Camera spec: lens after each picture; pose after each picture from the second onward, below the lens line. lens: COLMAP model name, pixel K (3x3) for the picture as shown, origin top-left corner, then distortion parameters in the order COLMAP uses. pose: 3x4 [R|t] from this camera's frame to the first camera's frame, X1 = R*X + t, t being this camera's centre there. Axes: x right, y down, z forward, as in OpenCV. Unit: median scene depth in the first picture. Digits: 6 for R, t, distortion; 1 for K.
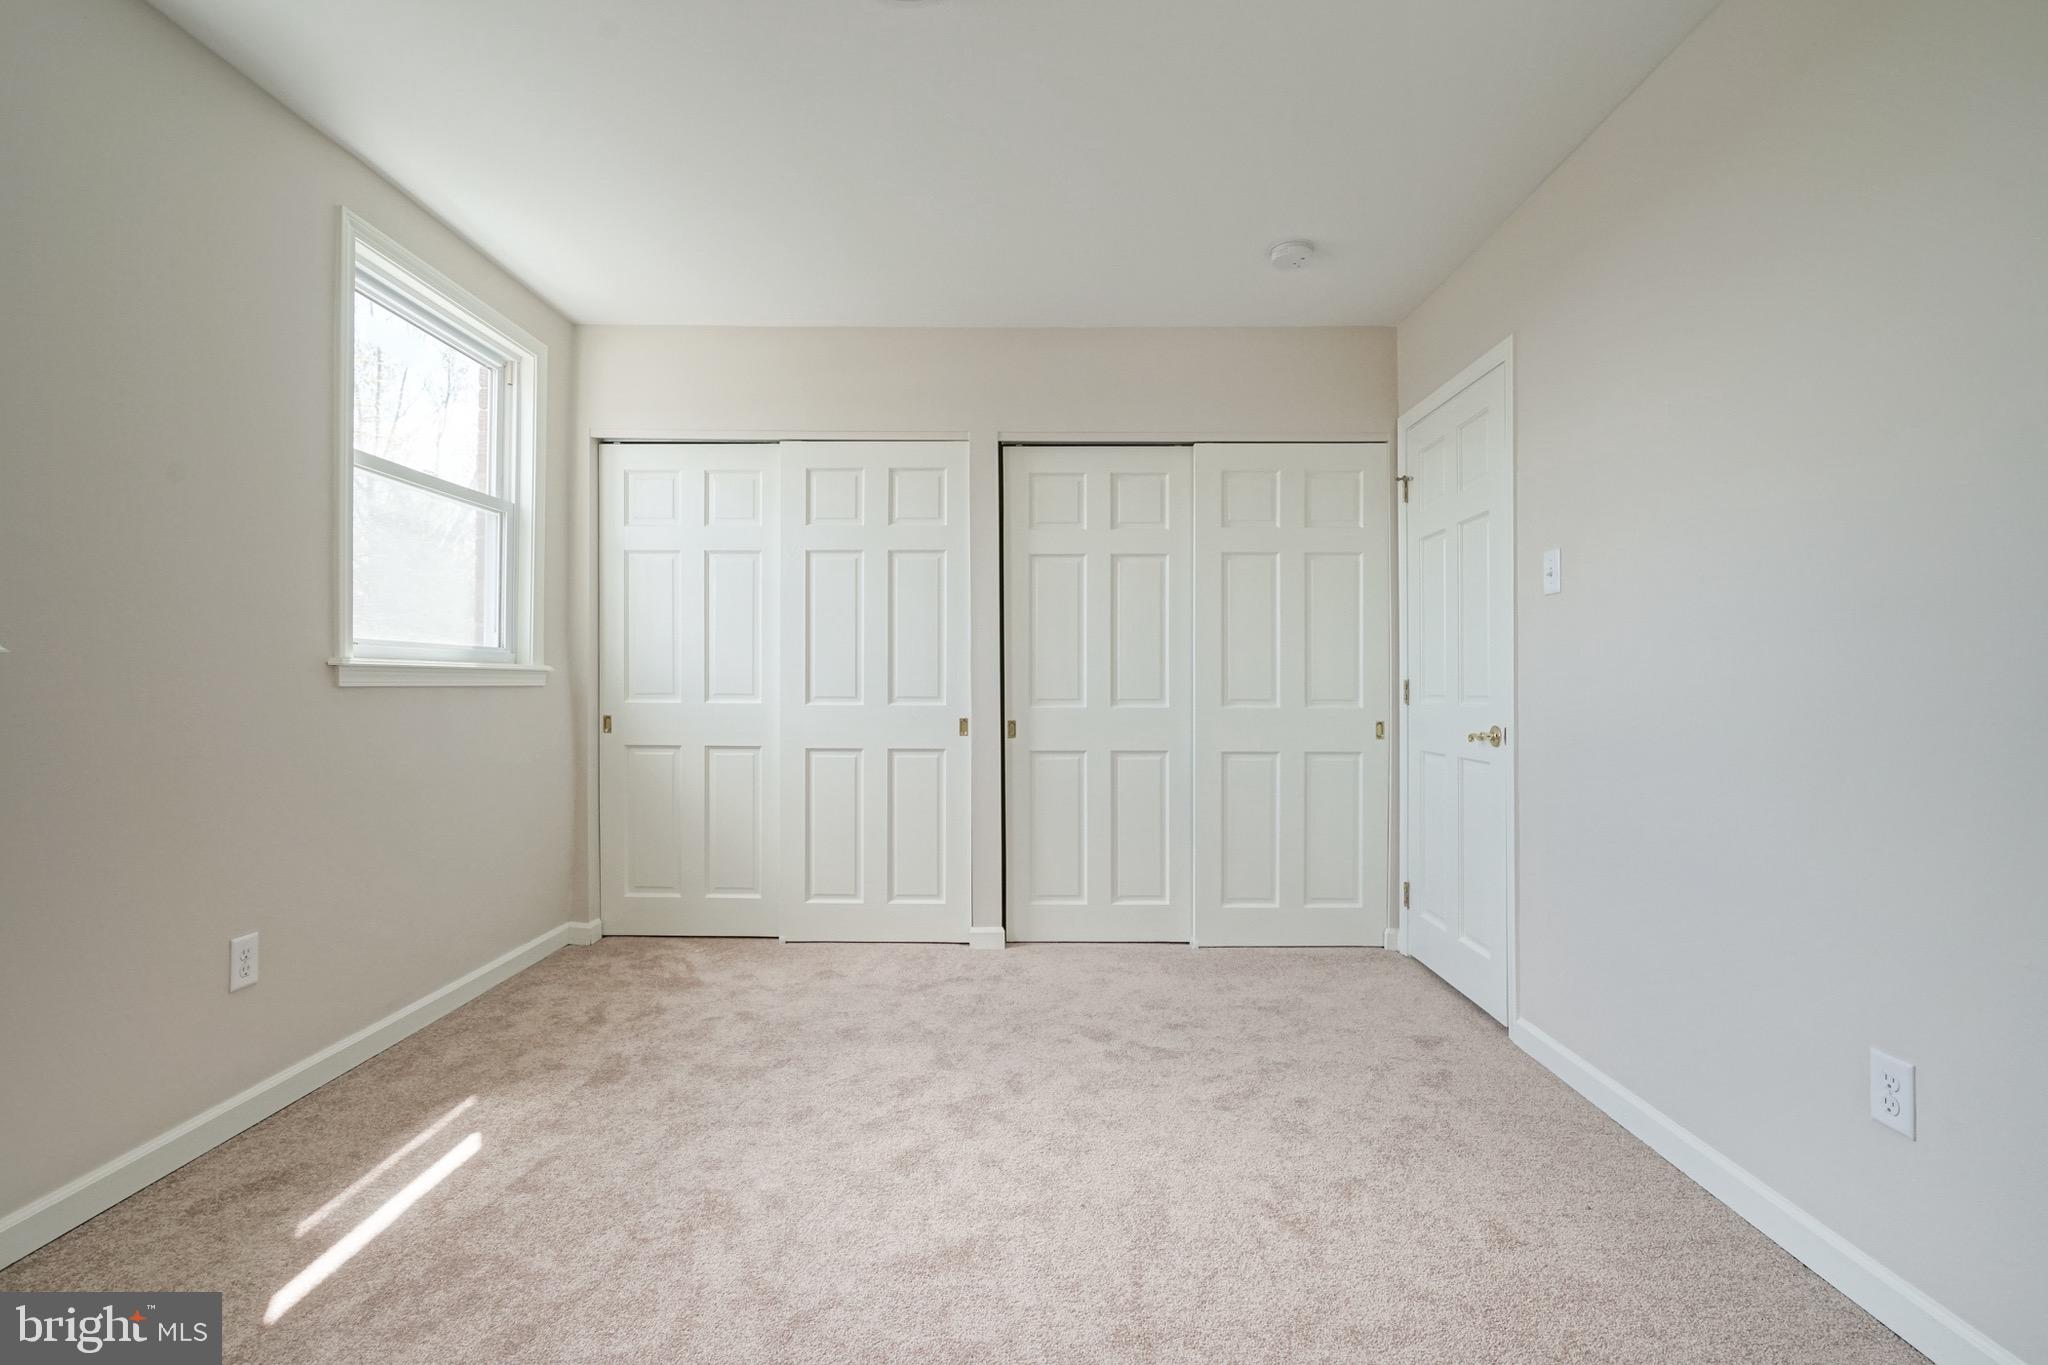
lens RADIAL K [[920.6, 0, 1039.5], [0, 920.6, 679.1], [0, 0, 1]] dist [-0.004919, 0.001003]
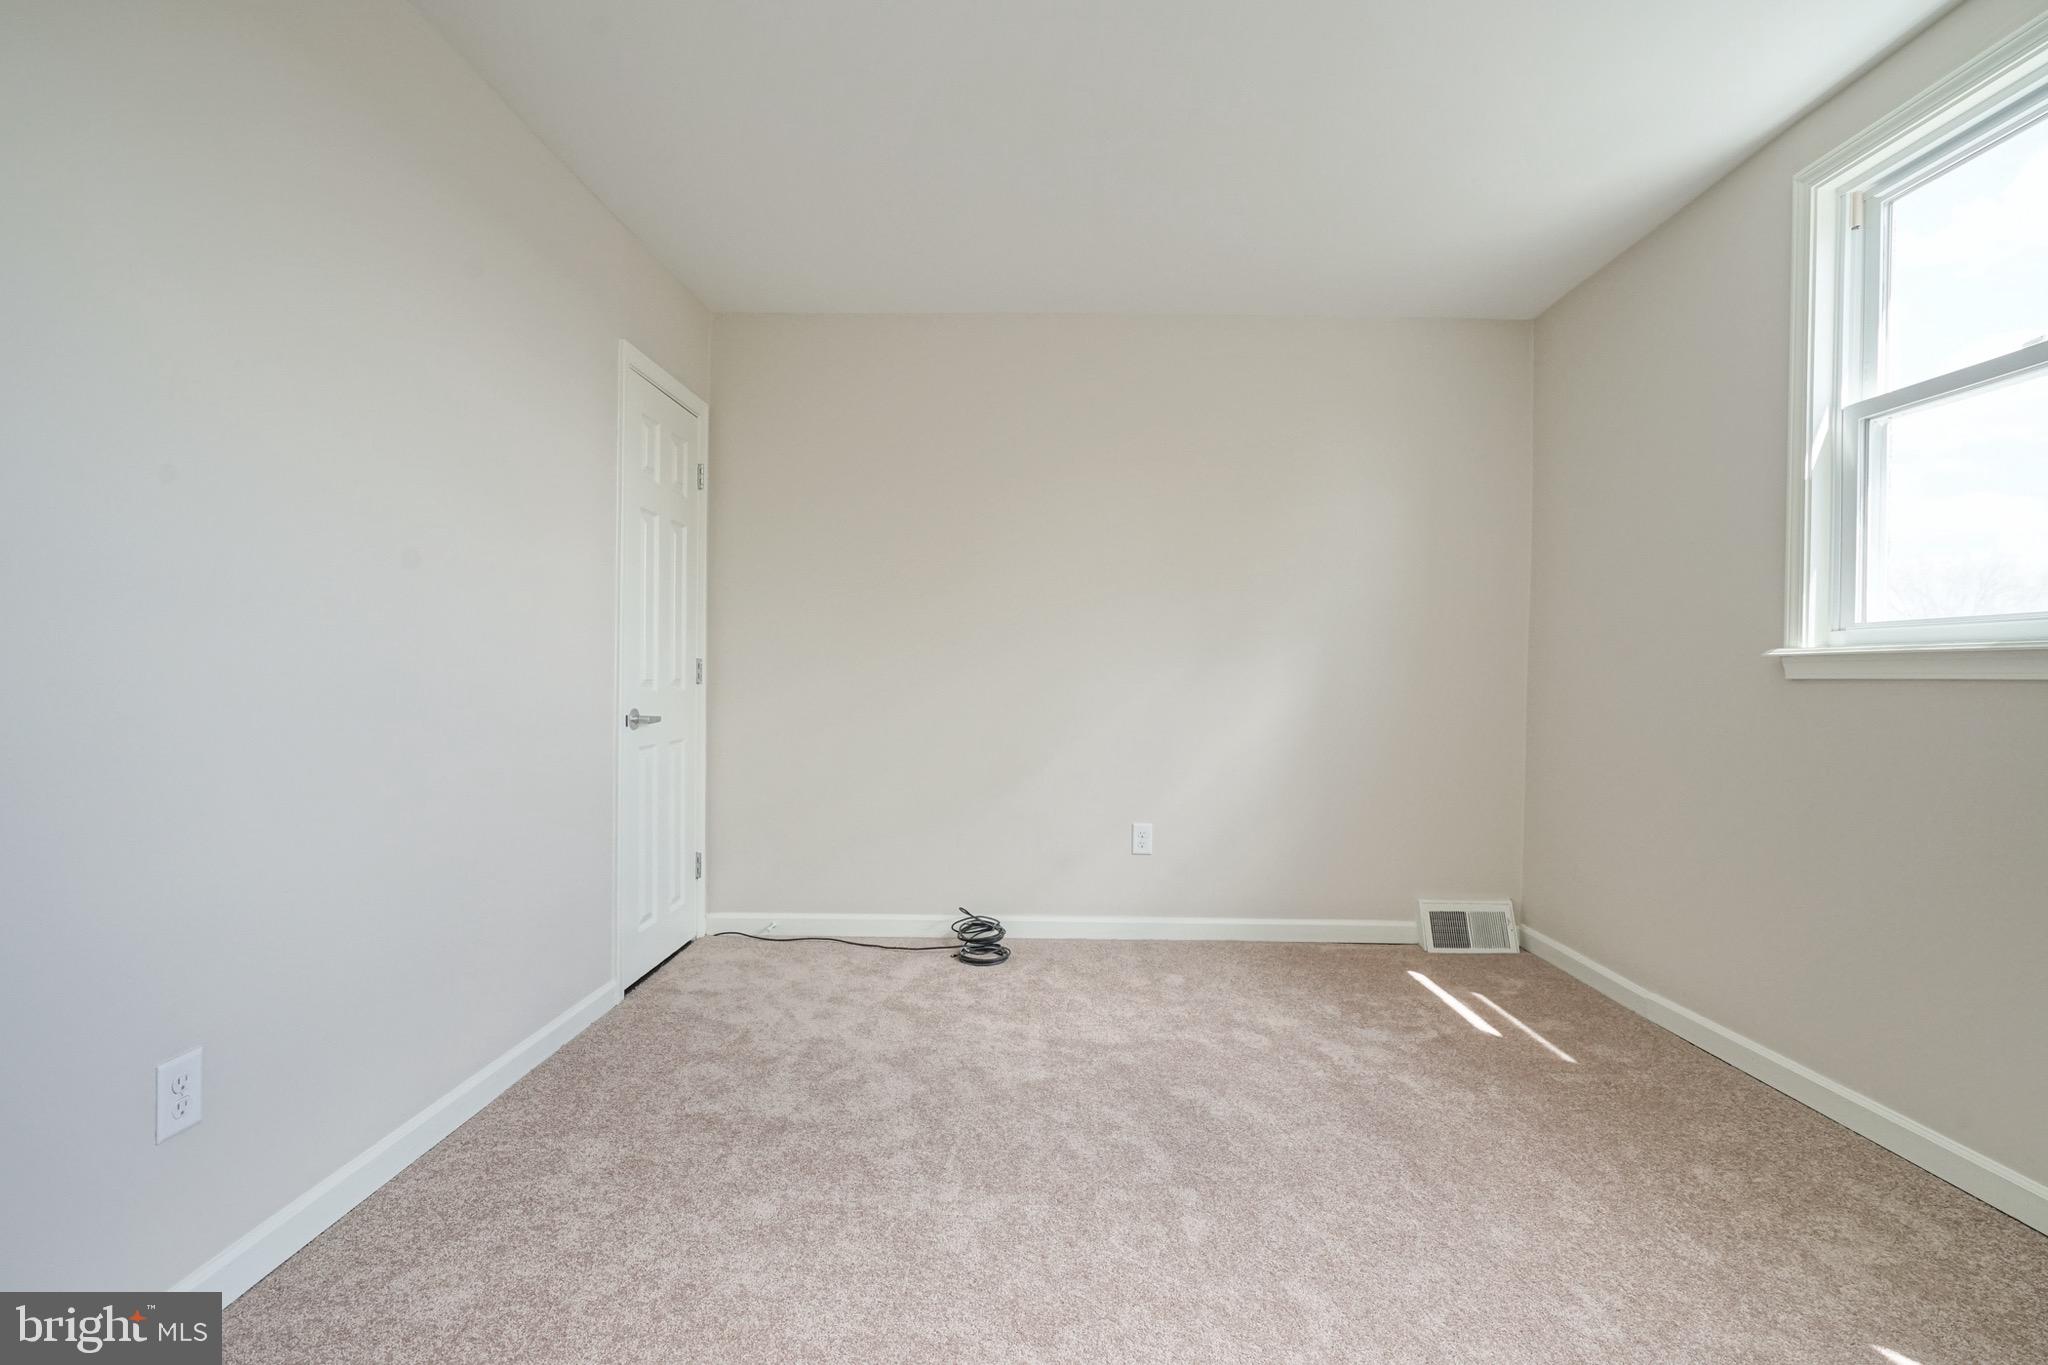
lens RADIAL K [[920.6, 0, 1039.5], [0, 920.6, 679.1], [0, 0, 1]] dist [-0.004919, 0.001003]
pose [[-0.999872, -0.007310, 0.014232, 0.008882], [-0.007291, 0.999972, 0.001376, 0.002647], [-0.014241, 0.001272, -0.999898, 2.131279]]
